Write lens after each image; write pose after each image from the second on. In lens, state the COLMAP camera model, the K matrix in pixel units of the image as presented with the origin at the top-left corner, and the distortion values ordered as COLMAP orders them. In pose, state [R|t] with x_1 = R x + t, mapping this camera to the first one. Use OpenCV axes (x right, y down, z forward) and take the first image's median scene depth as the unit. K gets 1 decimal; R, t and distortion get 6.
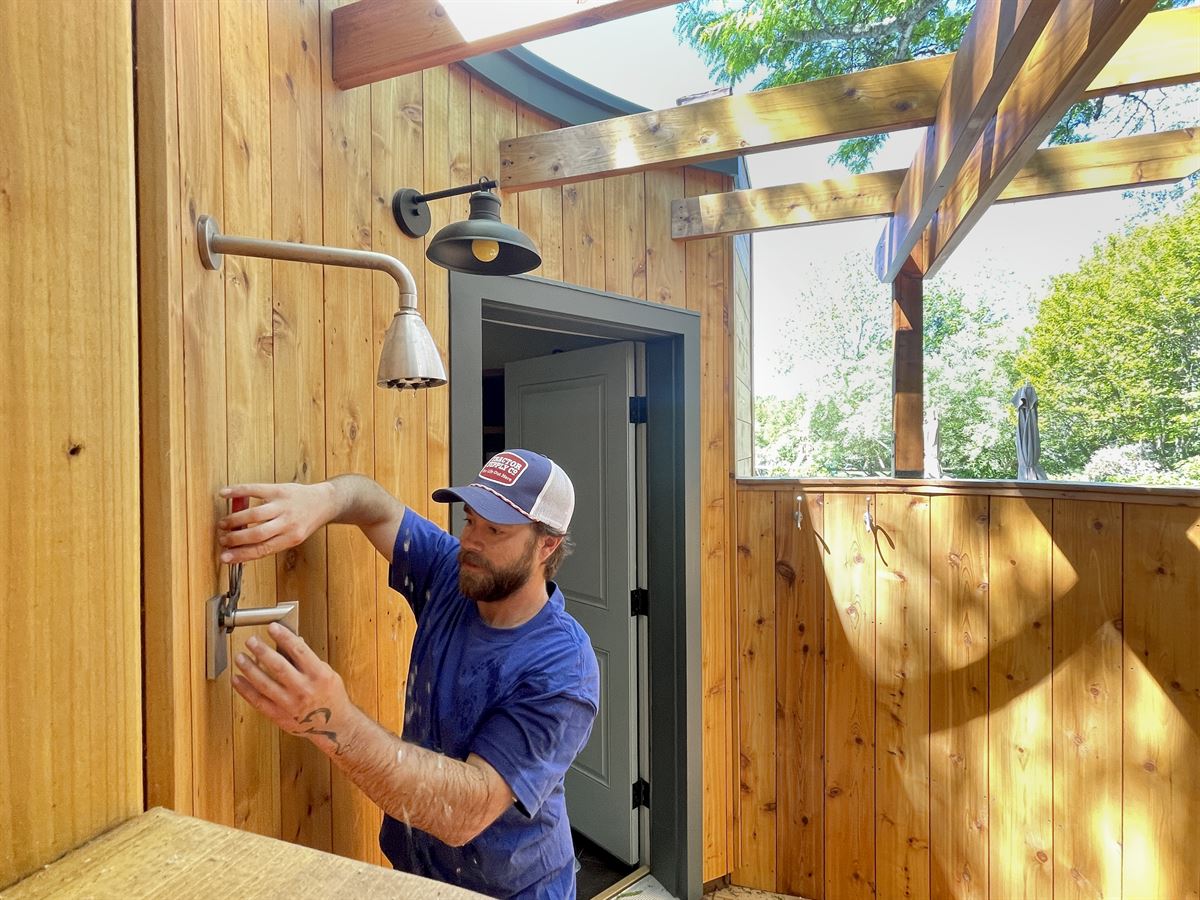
lens RADIAL K [[590.6, 0, 601.3], [0, 590.6, 450.9], [0, 0, 1]] dist [-0.014671, 0.004786]
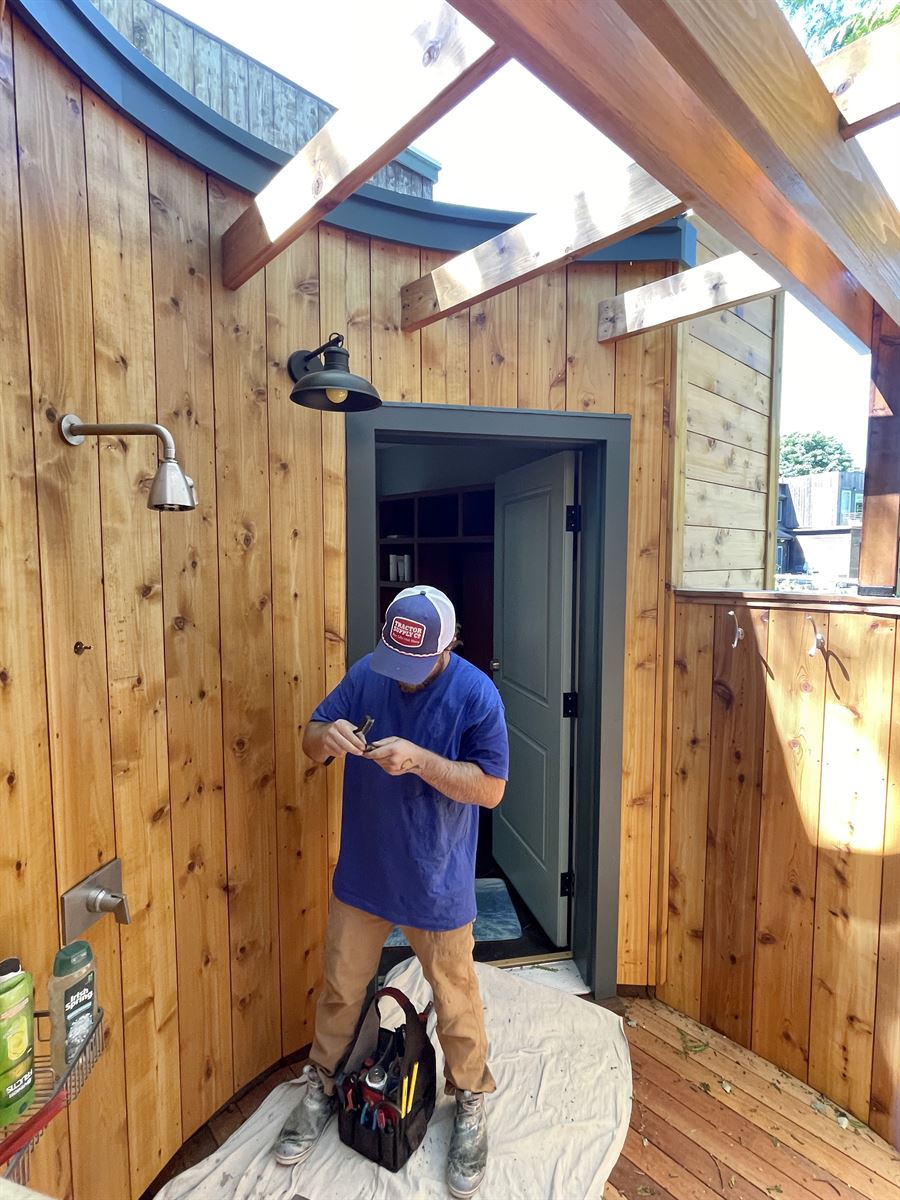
lens RADIAL K [[590.6, 0, 446.9], [0, 590.6, 596.8], [0, 0, 1]] dist [-0.014671, 0.004786]
pose [[0.876268, 0.044647, -0.479751, 0.388779], [-0.013939, 0.997630, 0.067383, 0.000670], [0.481622, -0.052358, 0.874814, -0.001149]]
